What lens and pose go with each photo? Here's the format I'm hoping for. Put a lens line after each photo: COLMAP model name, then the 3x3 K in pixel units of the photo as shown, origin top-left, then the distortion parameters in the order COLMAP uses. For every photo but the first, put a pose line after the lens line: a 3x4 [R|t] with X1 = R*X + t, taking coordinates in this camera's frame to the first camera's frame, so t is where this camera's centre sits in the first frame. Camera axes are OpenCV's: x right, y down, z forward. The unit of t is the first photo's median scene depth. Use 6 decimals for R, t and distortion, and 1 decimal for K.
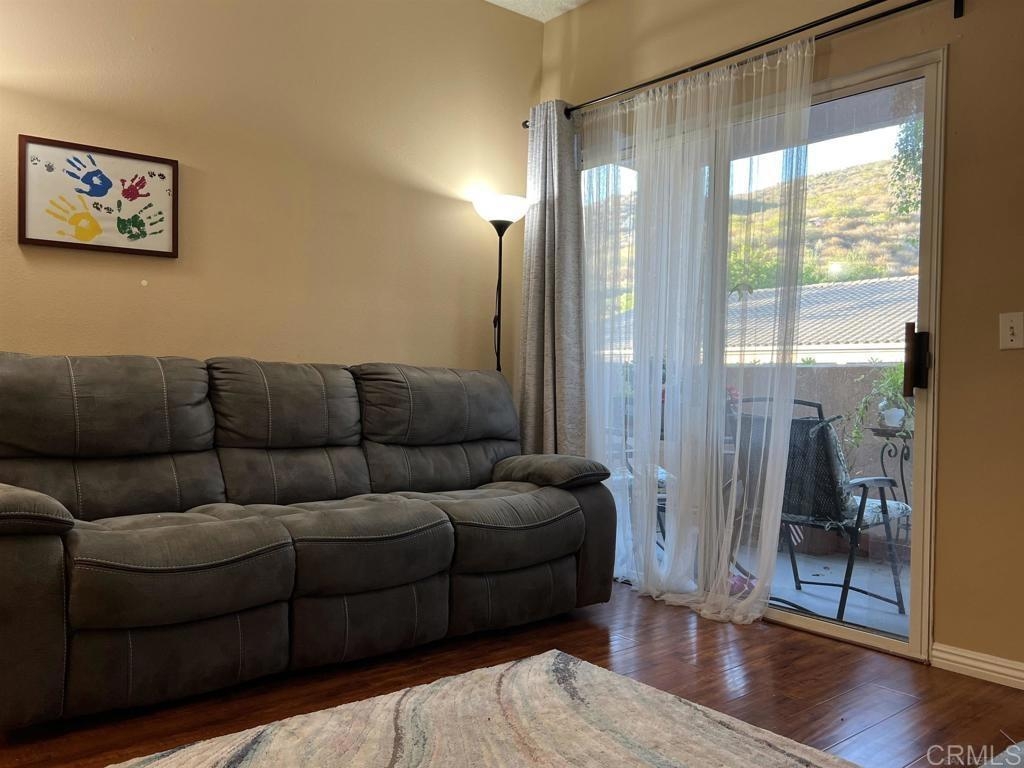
lens RADIAL K [[810.4, 0, 512.0], [0, 810.4, 384.0], [0, 0, 1]] dist [0.050907, -0.077445]
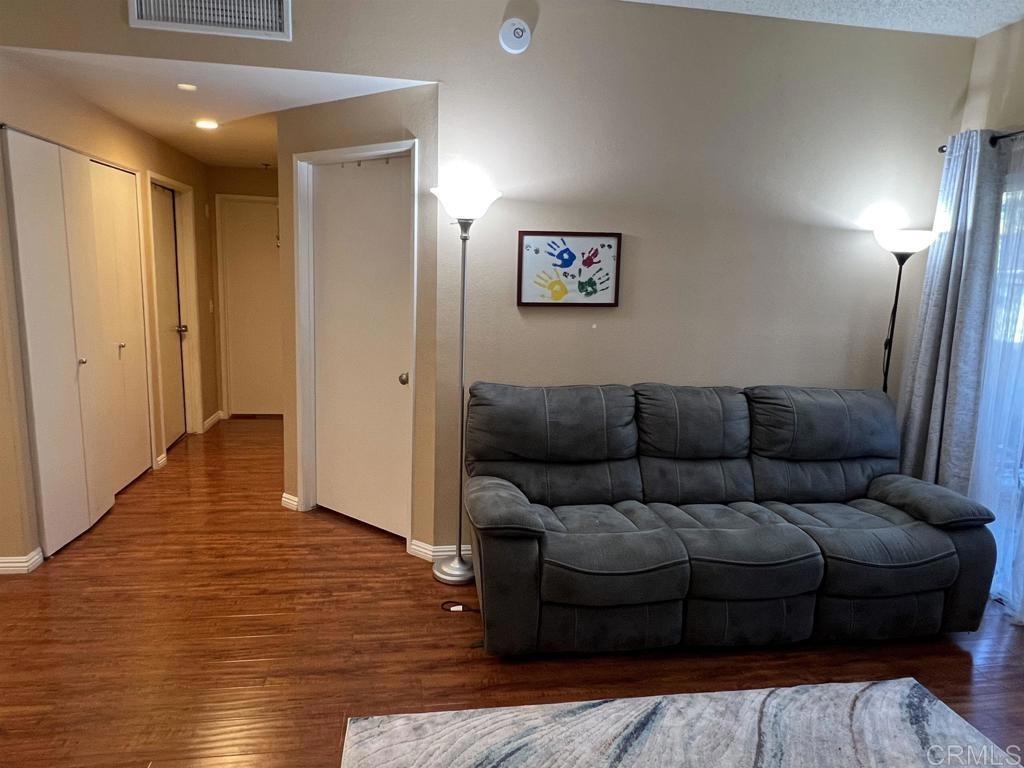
lens RADIAL K [[636.1, 0, 512.0], [0, 636.1, 384.0], [0, 0, 1]] dist [0.001940, -0.004728]
pose [[0.854090, 0.098430, -0.510727, -0.010626], [-0.016907, 0.986665, 0.161881, -0.200737], [0.519850, -0.129626, 0.844365, 0.006882]]
